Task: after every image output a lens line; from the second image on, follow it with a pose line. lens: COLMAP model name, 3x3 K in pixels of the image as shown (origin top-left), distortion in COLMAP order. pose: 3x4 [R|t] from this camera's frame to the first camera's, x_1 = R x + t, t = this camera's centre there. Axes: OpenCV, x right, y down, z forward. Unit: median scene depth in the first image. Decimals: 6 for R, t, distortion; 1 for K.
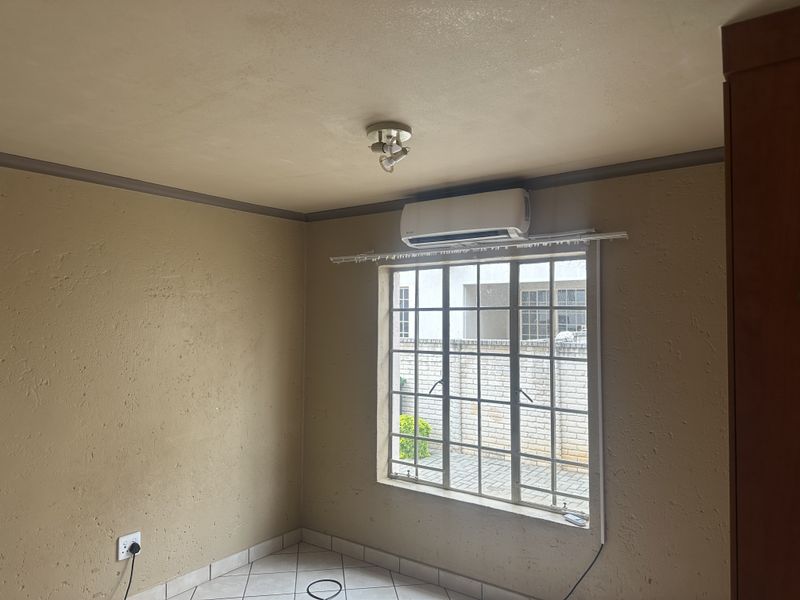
lens RADIAL K [[564.9, 0, 397.0], [0, 564.9, 297.1], [0, 0, 1]] dist [0.002301, -0.000403]
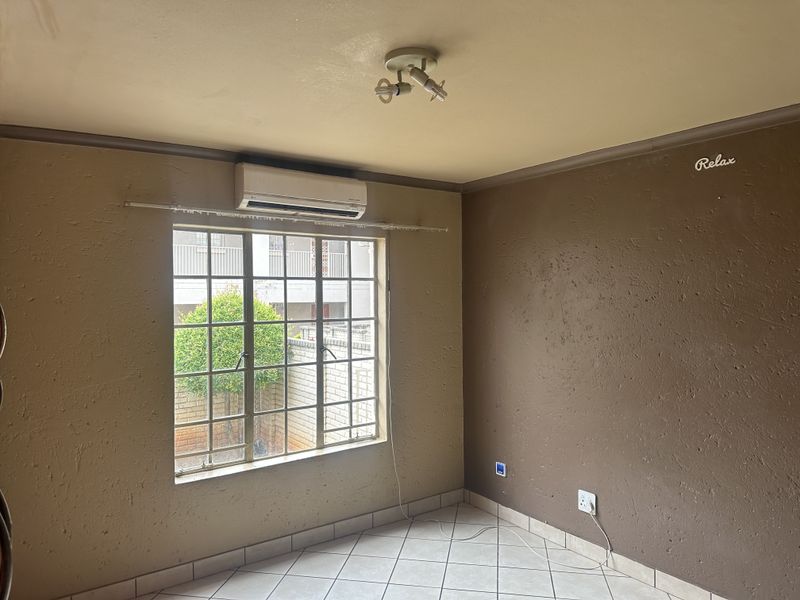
lens RADIAL K [[564.9, 0, 396.8], [0, 564.9, 299.6], [0, 0, 1]] dist [0.002301, -0.000403]
pose [[0.288002, -0.026782, 0.957255, -0.843804], [-0.039808, 0.998410, 0.039910, 0.010715], [-0.956802, -0.049601, 0.286478, 0.538345]]
